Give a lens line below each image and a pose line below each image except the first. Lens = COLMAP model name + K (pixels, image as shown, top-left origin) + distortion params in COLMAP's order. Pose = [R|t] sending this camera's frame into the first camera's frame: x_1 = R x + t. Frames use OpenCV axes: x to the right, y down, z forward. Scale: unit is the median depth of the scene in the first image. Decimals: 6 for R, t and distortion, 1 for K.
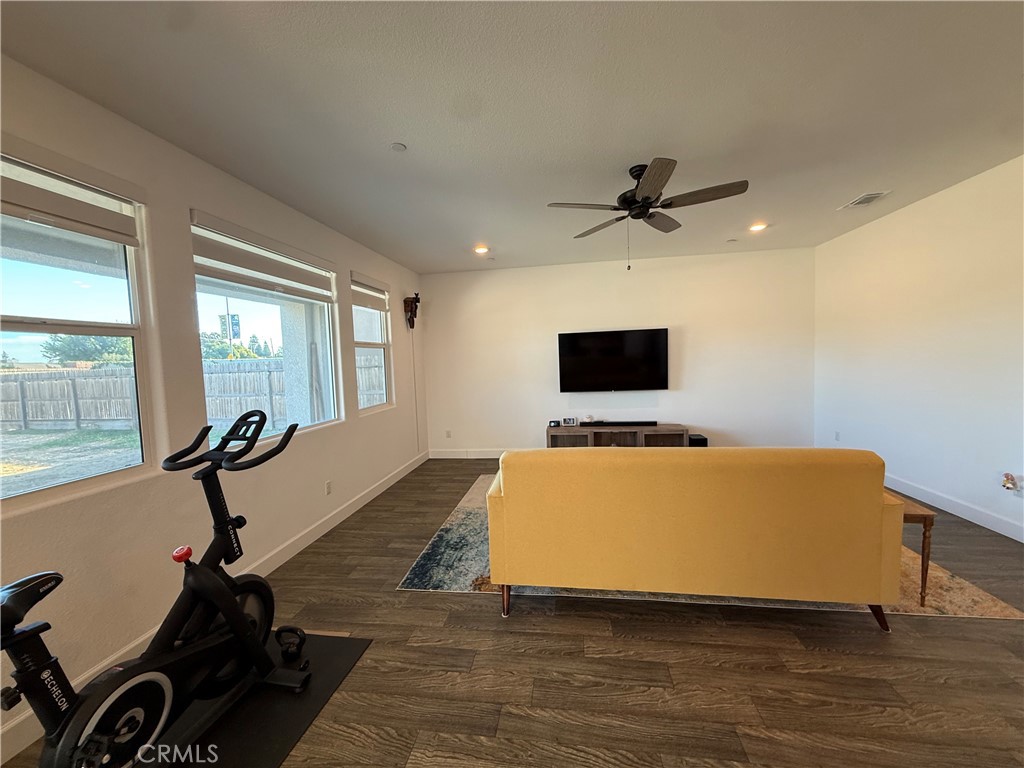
lens RADIAL K [[407.9, 0, 513.7], [0, 407.9, 382.8], [0, 0, 1]] dist [0.001315, -0.000342]
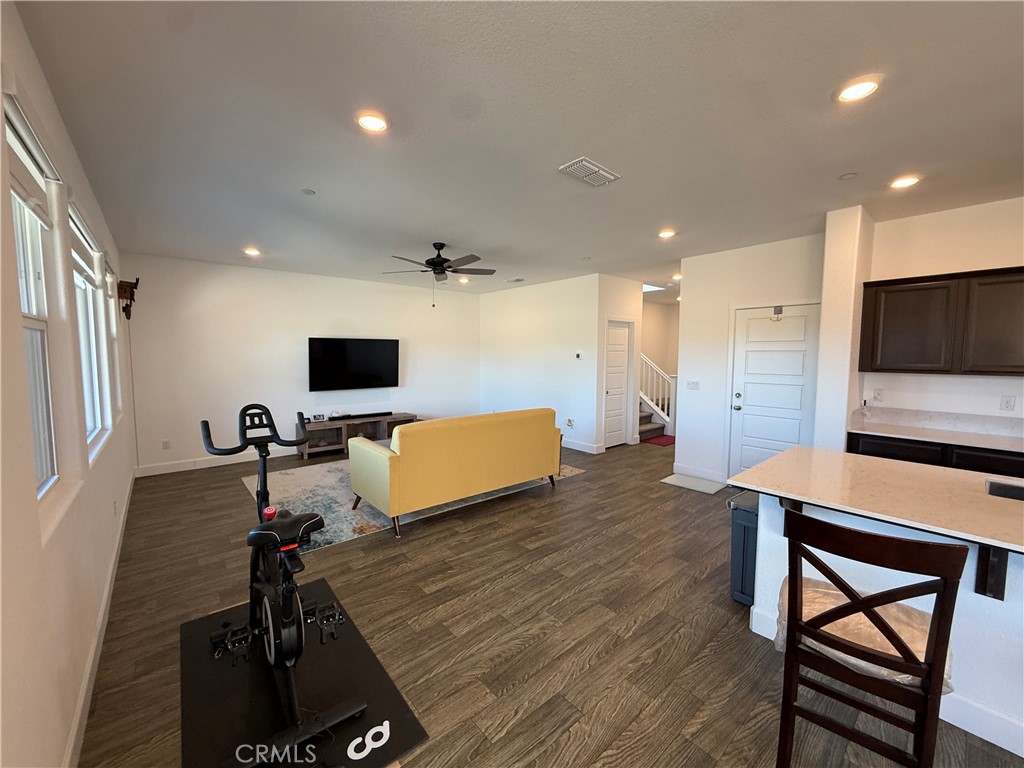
lens RADIAL K [[407.9, 0, 512.4], [0, 407.9, 384.4], [0, 0, 1]] dist [0.001315, -0.000342]
pose [[0.653922, -0.017366, 0.756362, -0.699830], [0.016724, 0.999824, 0.008497, 0.008390], [-0.756377, 0.007093, 0.654098, -0.235401]]
